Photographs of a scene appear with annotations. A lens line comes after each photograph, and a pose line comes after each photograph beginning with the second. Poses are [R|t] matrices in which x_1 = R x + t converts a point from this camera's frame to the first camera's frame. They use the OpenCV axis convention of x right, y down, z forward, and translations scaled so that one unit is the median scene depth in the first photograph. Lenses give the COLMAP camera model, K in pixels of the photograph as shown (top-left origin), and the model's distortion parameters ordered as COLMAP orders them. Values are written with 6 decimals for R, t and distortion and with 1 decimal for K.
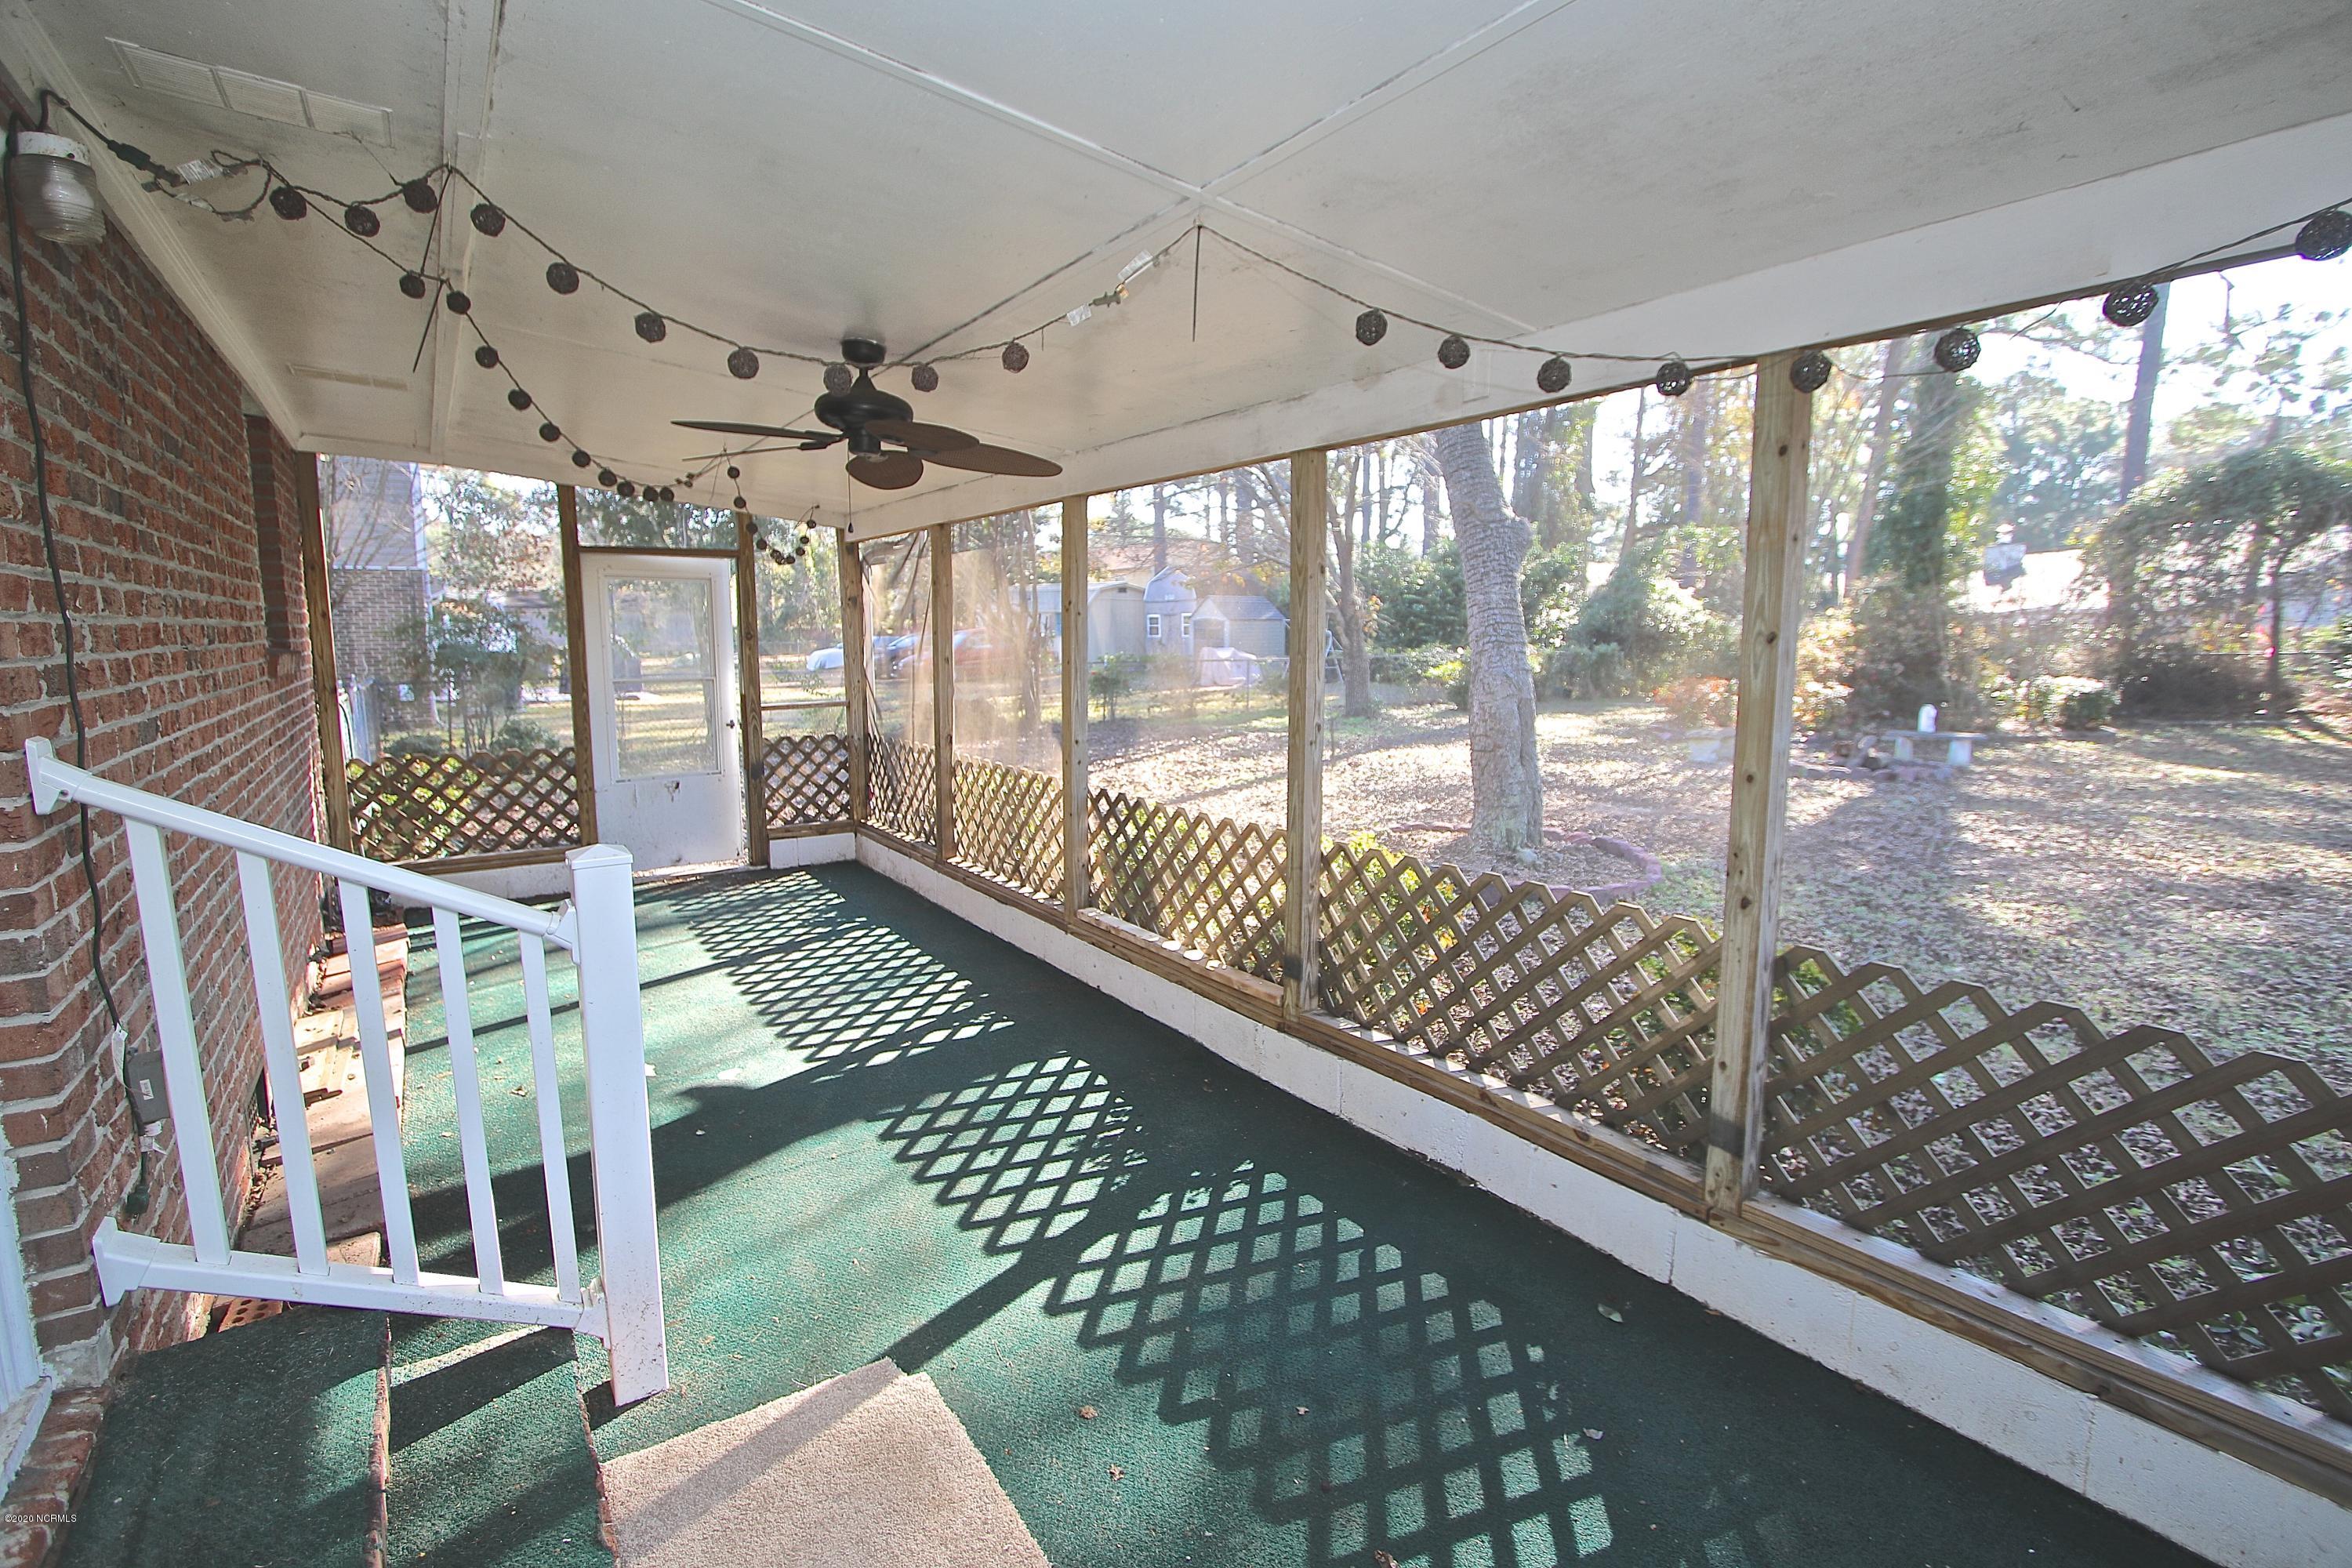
lens RADIAL K [[1106.2, 0, 1171.4], [0, 1106.2, 782.8], [0, 0, 1]] dist [-0.013450, 0.001411]
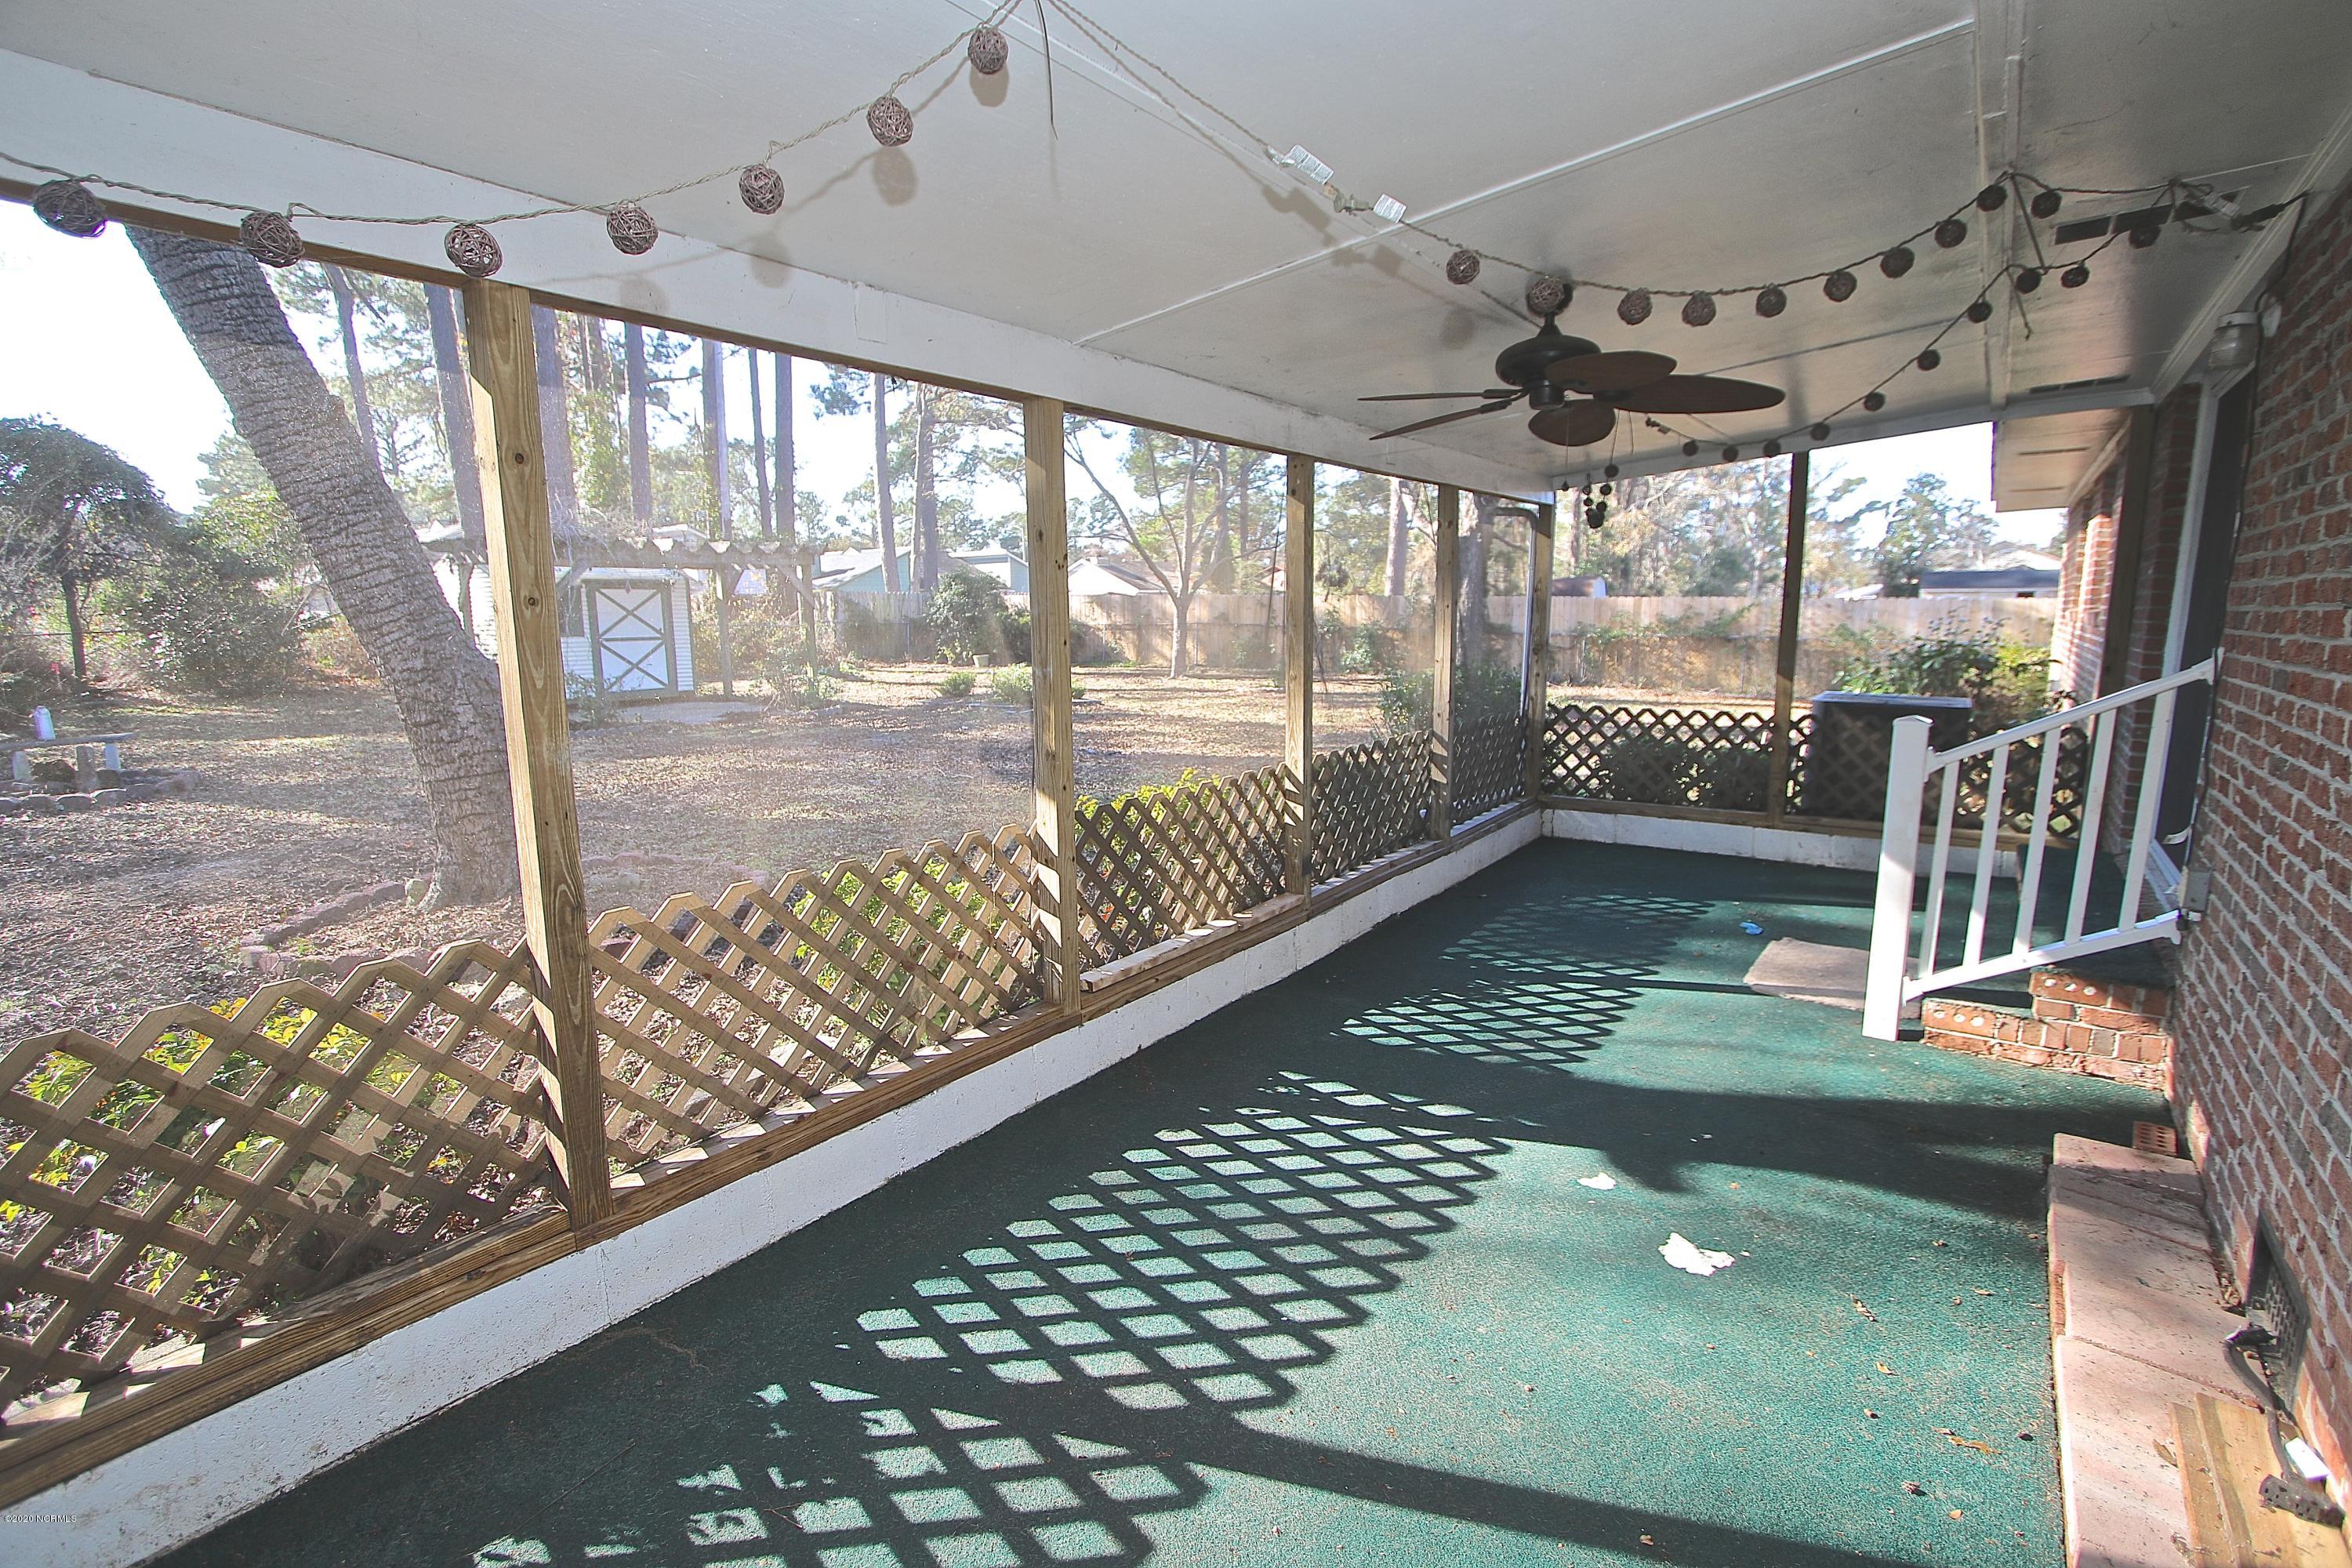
lens RADIAL K [[1106.2, 0, 1170.7], [0, 1106.2, 800.9], [0, 0, 1]] dist [-0.013450, 0.001411]
pose [[-0.337693, -0.148401, 0.929484, -0.881961], [0.142199, 0.968116, 0.206231, -0.165850], [-0.930453, 0.201814, -0.305824, 1.333765]]
